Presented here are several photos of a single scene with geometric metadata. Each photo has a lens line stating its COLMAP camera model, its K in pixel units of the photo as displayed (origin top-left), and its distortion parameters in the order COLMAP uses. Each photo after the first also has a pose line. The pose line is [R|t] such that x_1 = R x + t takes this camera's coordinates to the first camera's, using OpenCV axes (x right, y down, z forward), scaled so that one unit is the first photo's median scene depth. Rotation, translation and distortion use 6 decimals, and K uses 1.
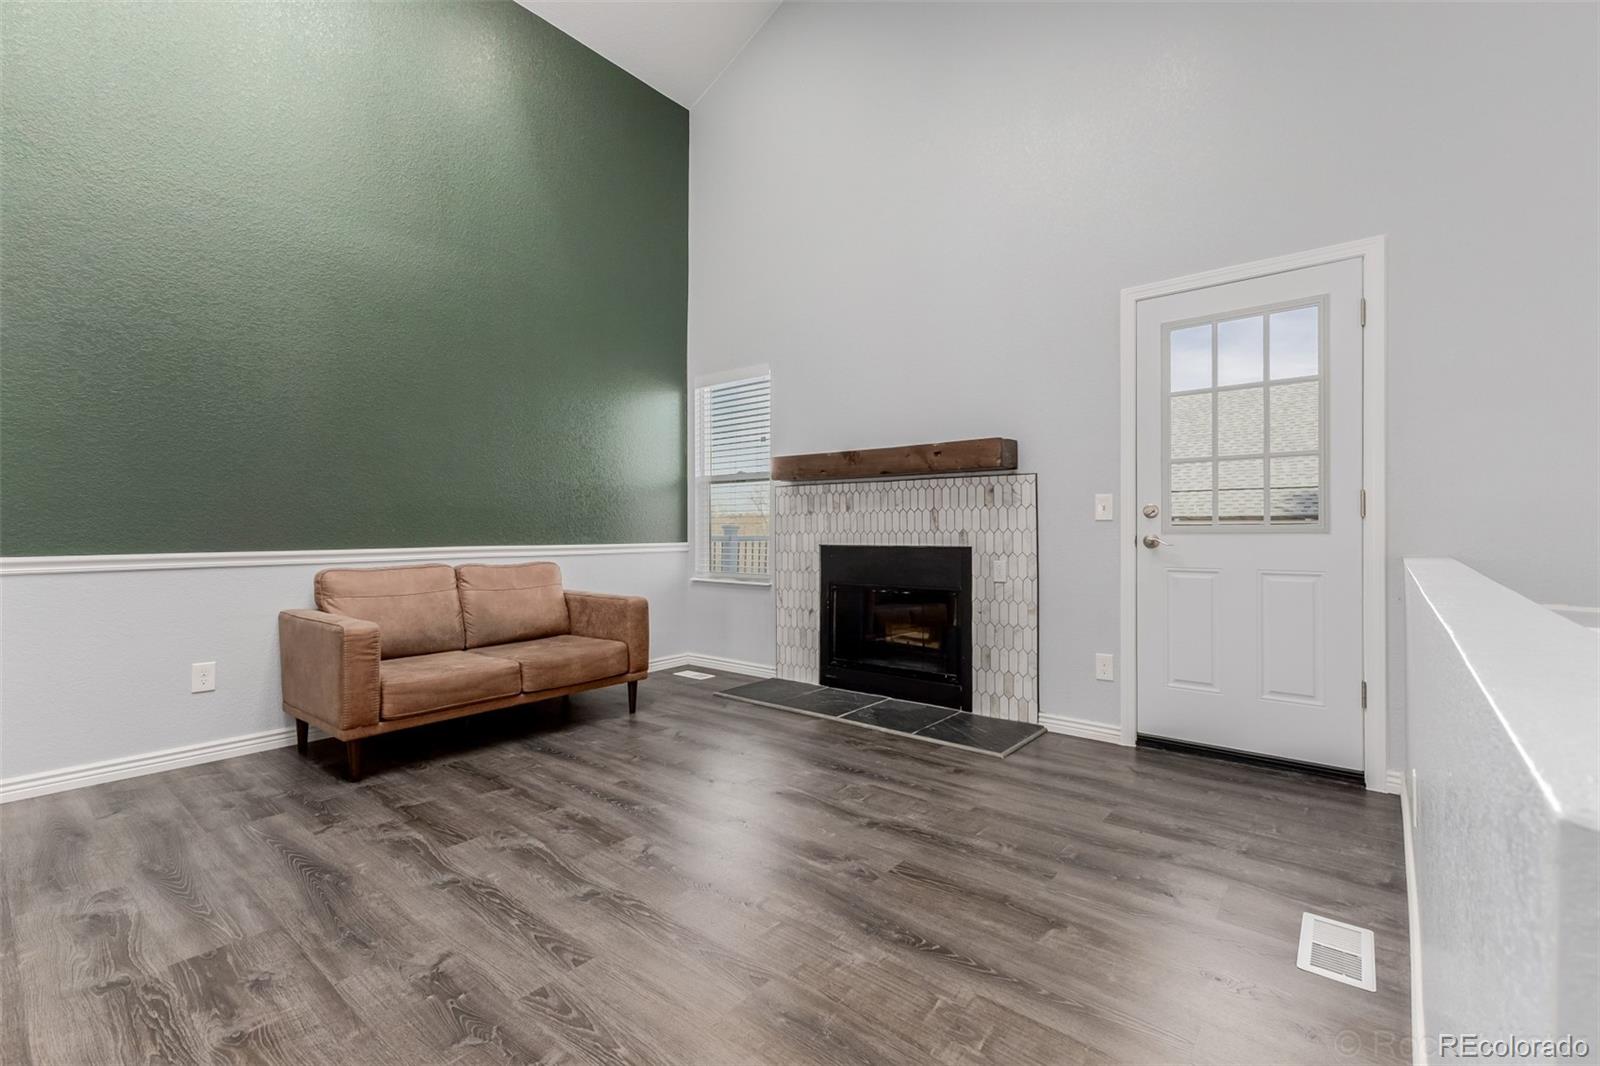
lens RADIAL K [[690.5, 0, 803.3], [0, 690.5, 528.7], [0, 0, 1]] dist [0.010695, -0.003968]
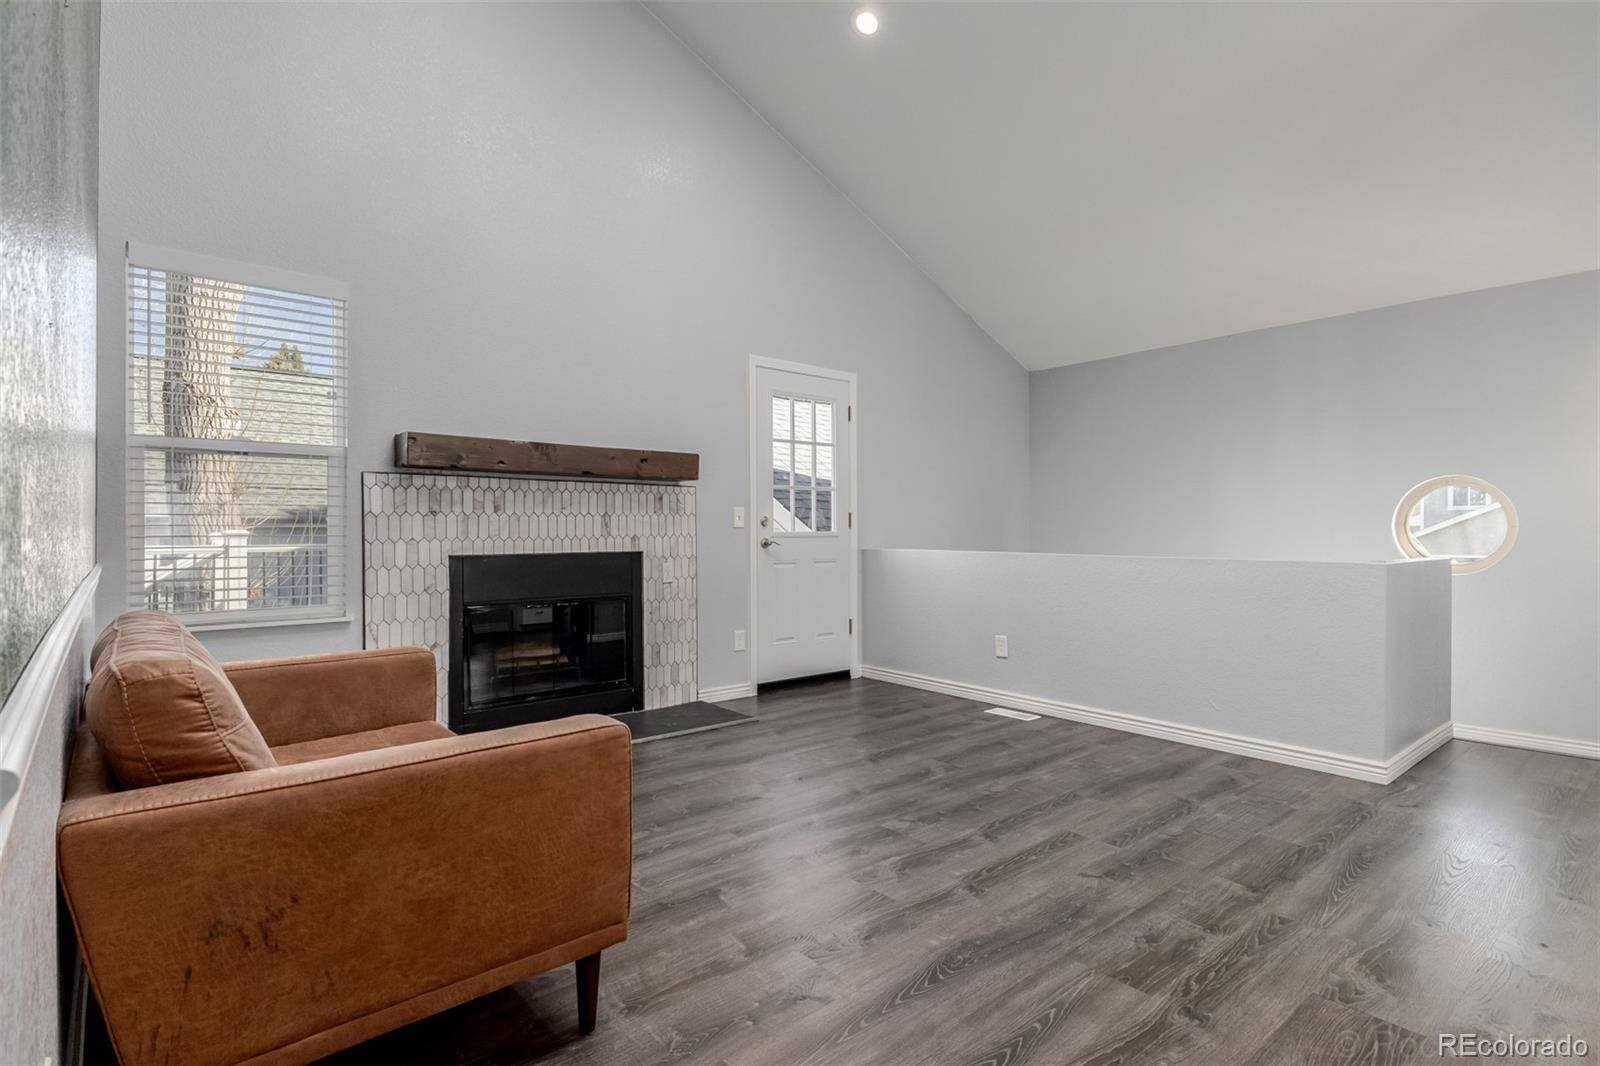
lens RADIAL K [[793.5, 0, 801.5], [0, 793.5, 529.8], [0, 0, 1]] dist [0.013139, -0.003988]
pose [[0.177654, 0.002939, 0.984089, -0.941319], [-0.000768, 0.999996, -0.002848, -0.003528], [-0.984093, -0.000250, 0.177655, 0.578825]]
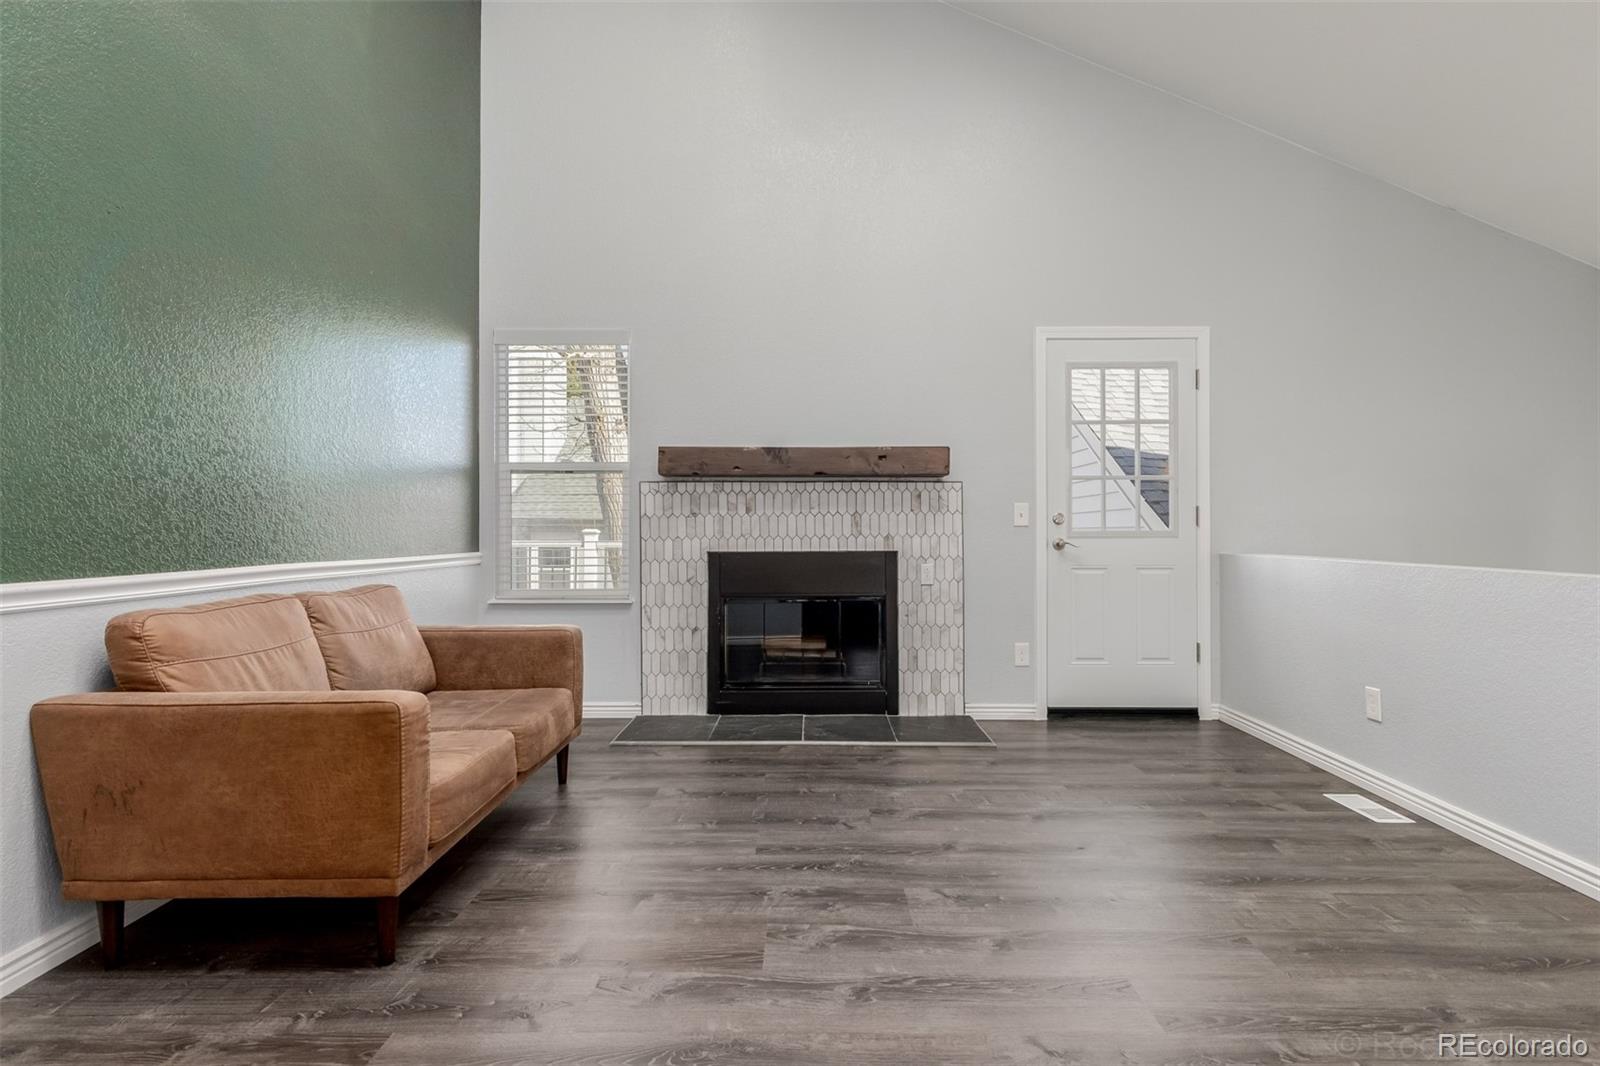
lens RADIAL K [[793.5, 0, 801.1], [0, 793.5, 527.7], [0, 0, 1]] dist [0.013139, -0.003988]
pose [[0.779537, 0.002344, 0.626352, -0.624931], [-0.000448, 0.999995, -0.003184, -0.004461], [-0.626357, 0.002201, 0.779534, 0.191744]]
